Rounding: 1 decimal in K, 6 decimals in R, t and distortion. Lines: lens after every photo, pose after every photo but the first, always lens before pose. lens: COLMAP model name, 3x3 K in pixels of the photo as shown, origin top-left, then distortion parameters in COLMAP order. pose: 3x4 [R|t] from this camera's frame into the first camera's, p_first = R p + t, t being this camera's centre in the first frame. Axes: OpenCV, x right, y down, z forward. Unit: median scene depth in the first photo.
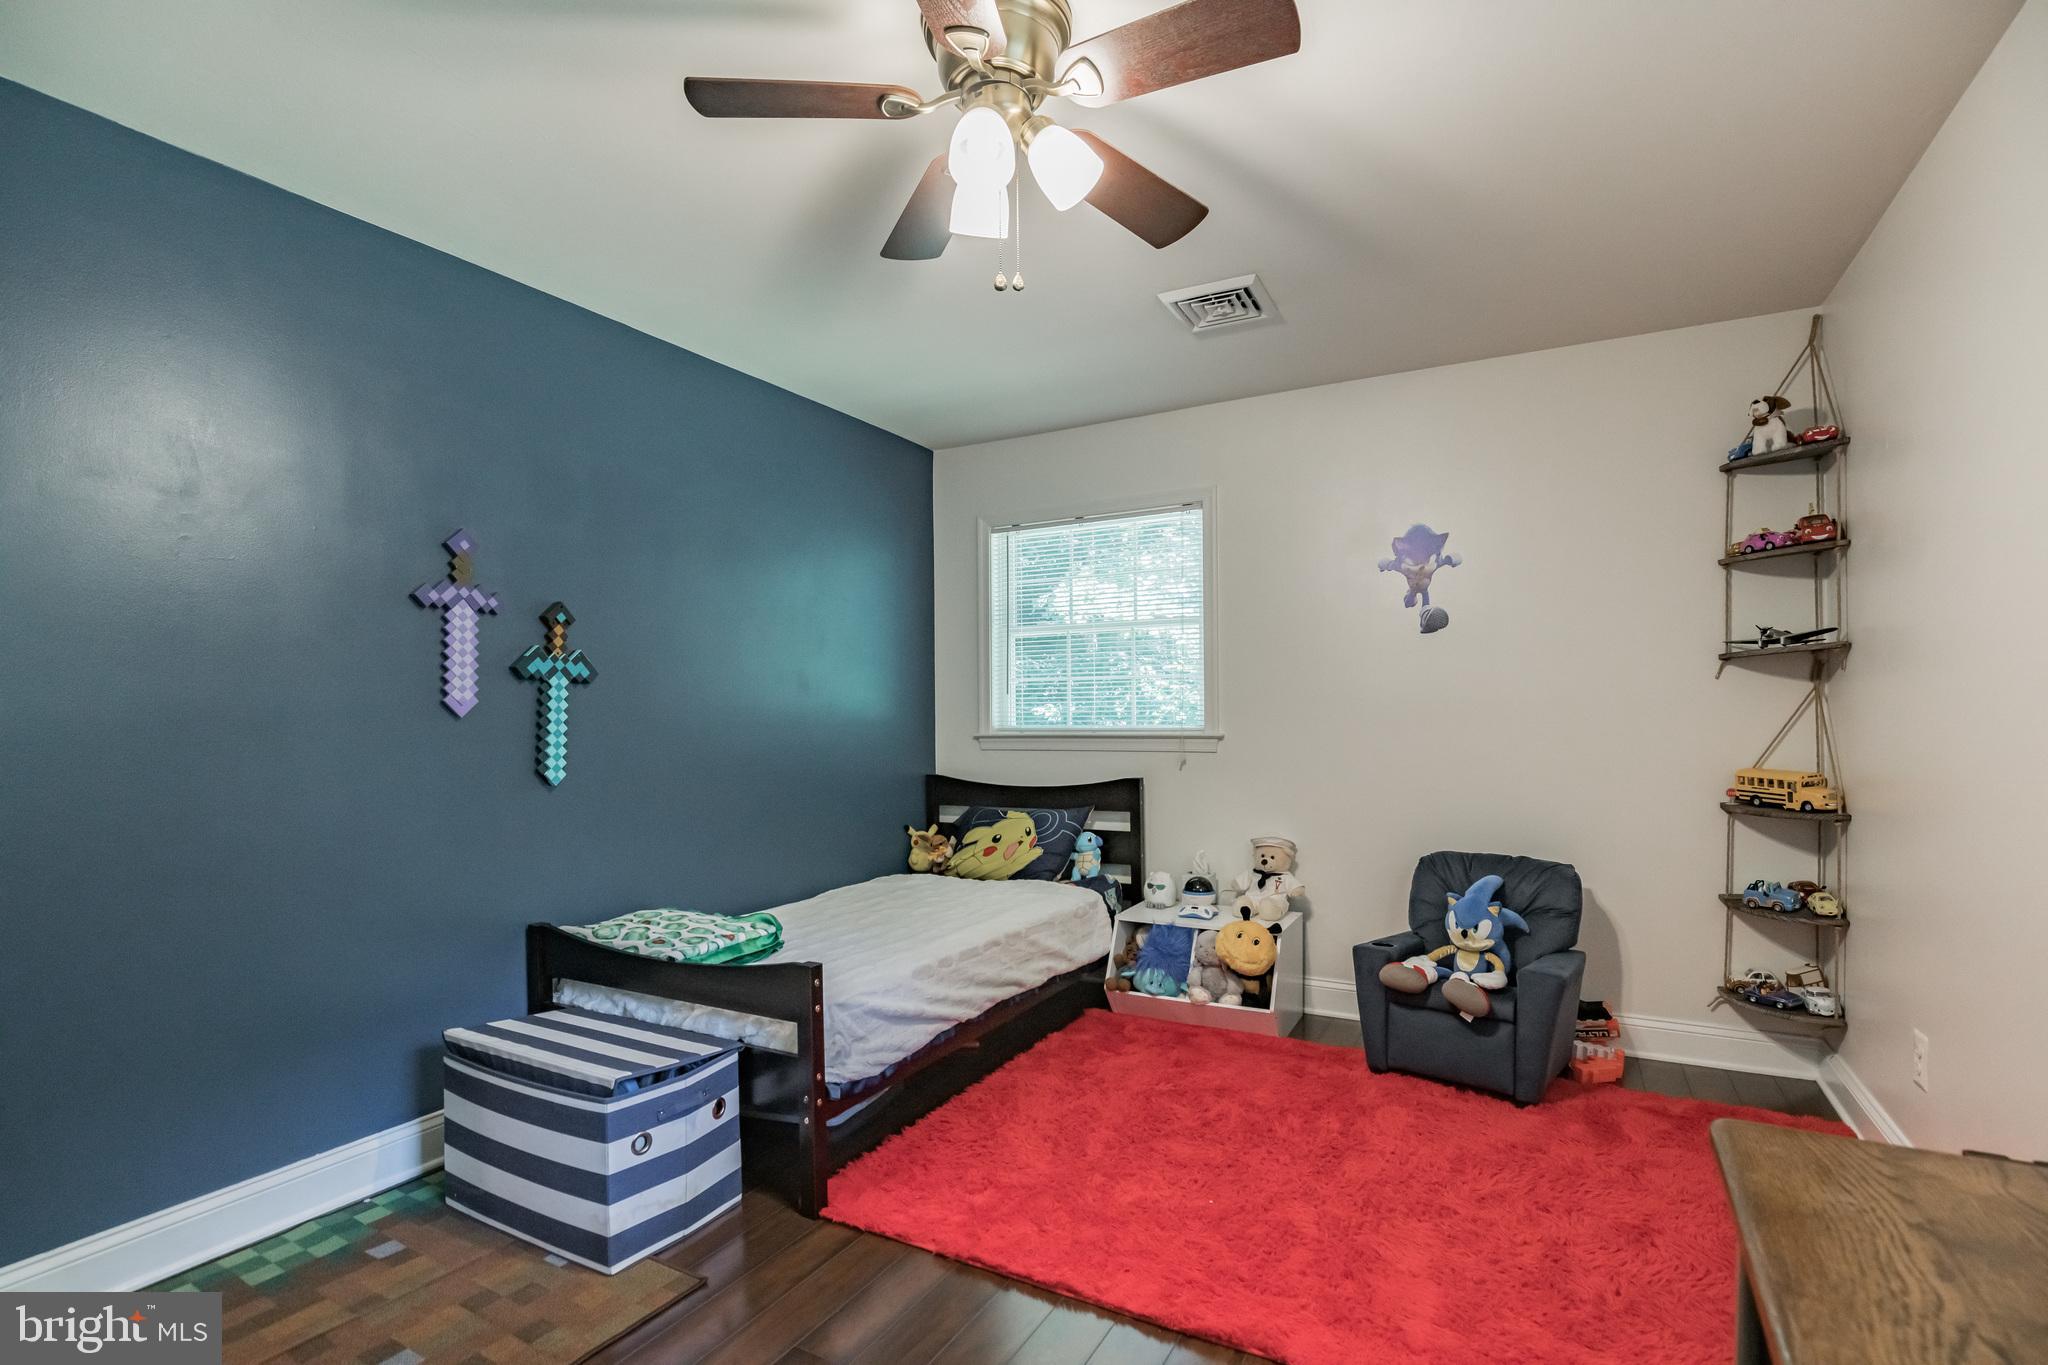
lens RADIAL K [[949.6, 0, 1029.6], [0, 949.6, 700.9], [0, 0, 1]] dist [-0.033137, 0.004992]
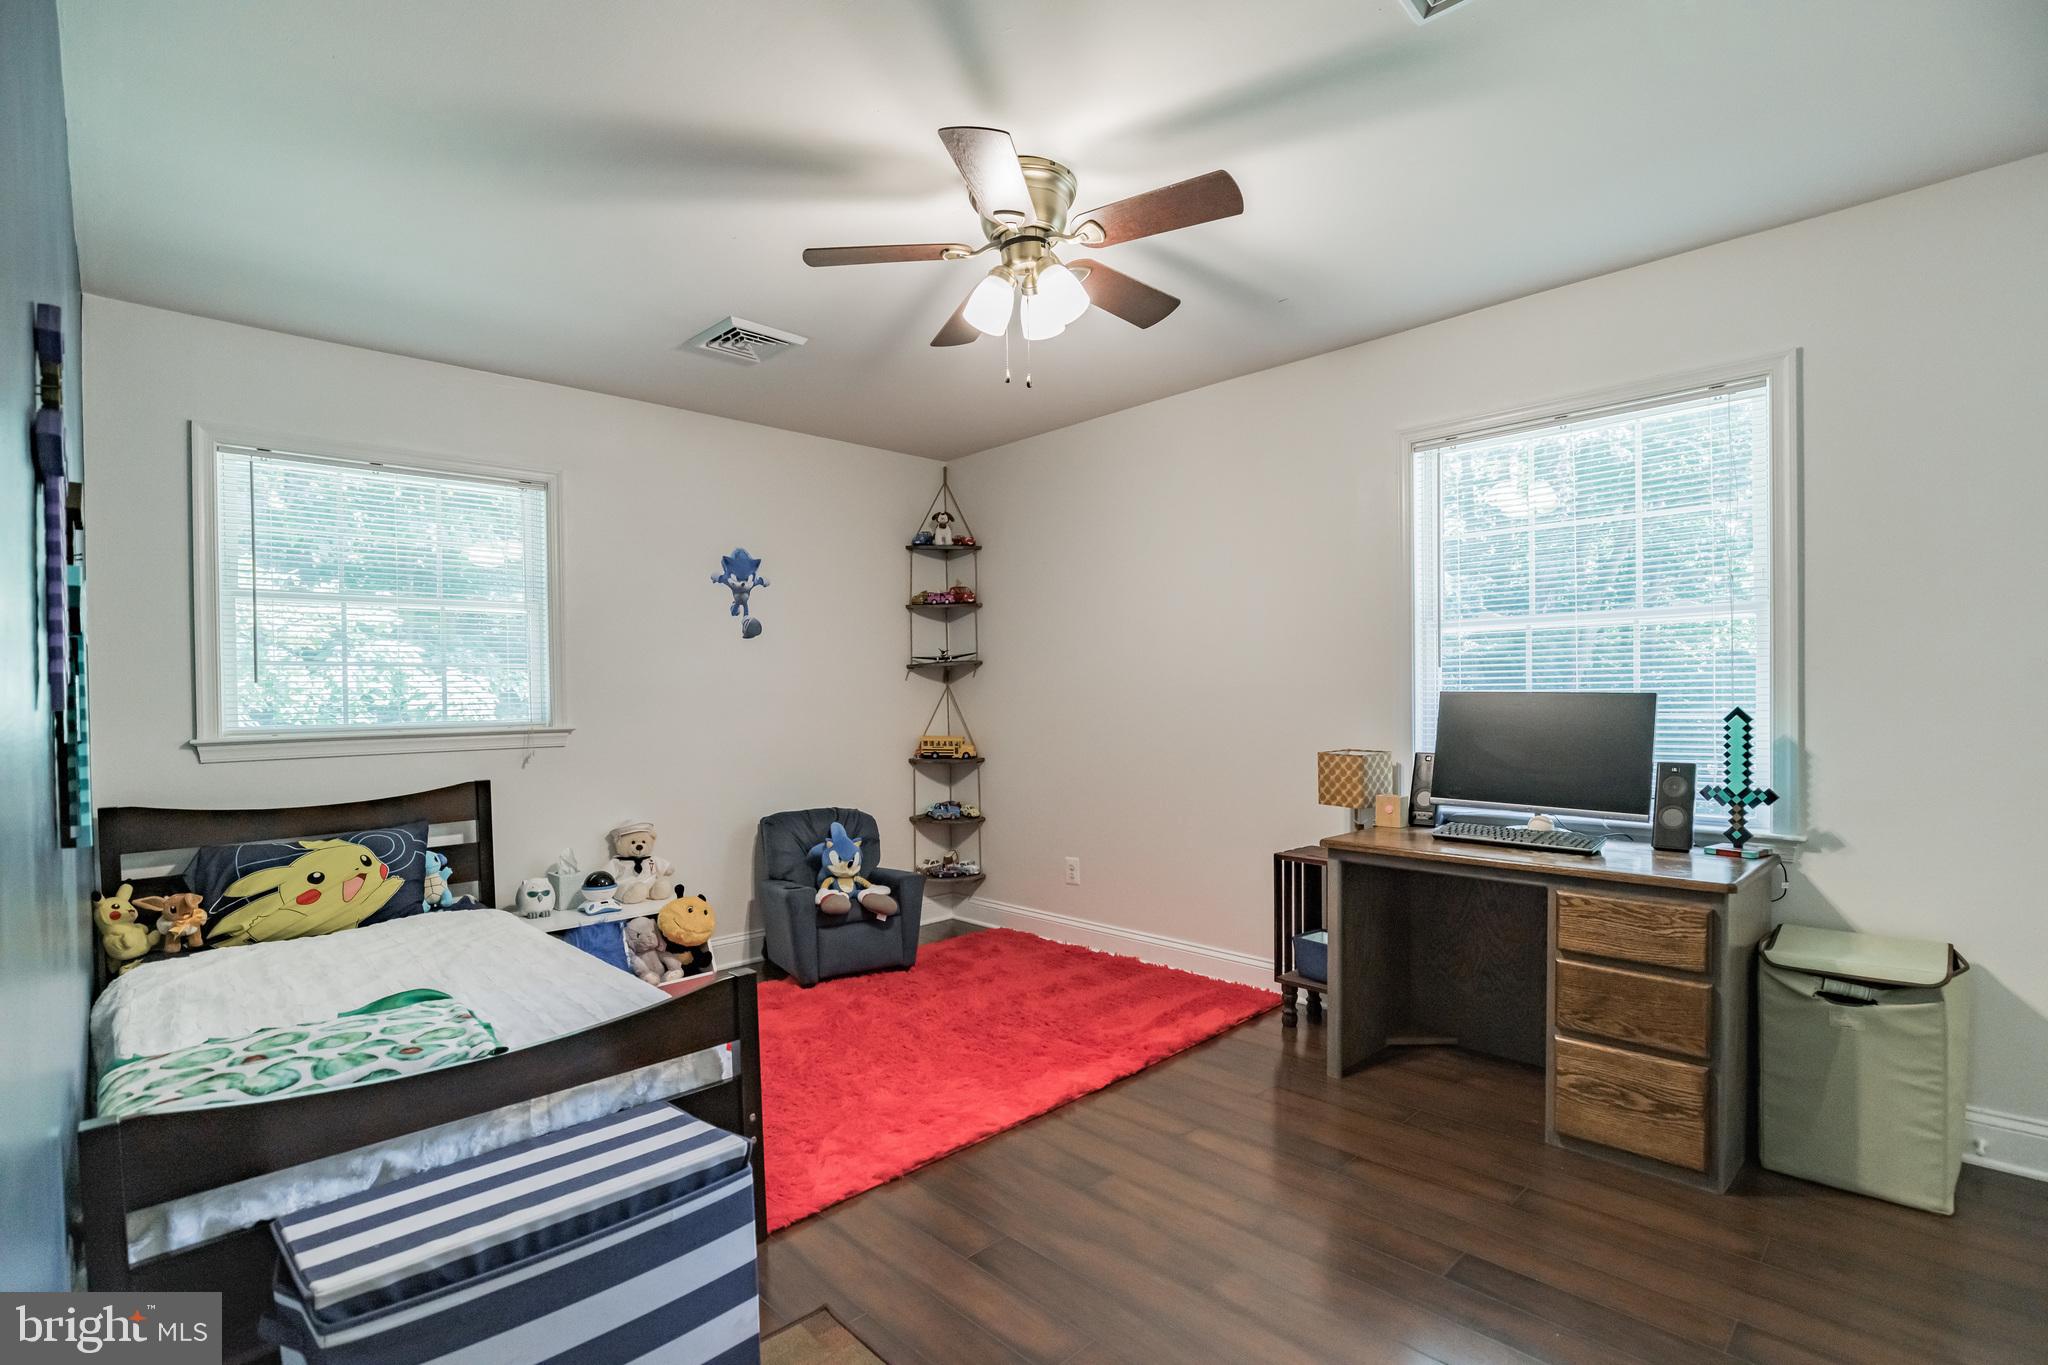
lens RADIAL K [[949.6, 0, 1031.4], [0, 949.6, 688.0], [0, 0, 1]] dist [-0.033137, 0.004992]
pose [[0.293734, 0.012866, 0.955801, -0.638104], [0.004858, 0.999876, -0.014953, 0.012340], [-0.955875, 0.009036, 0.293635, 0.288063]]
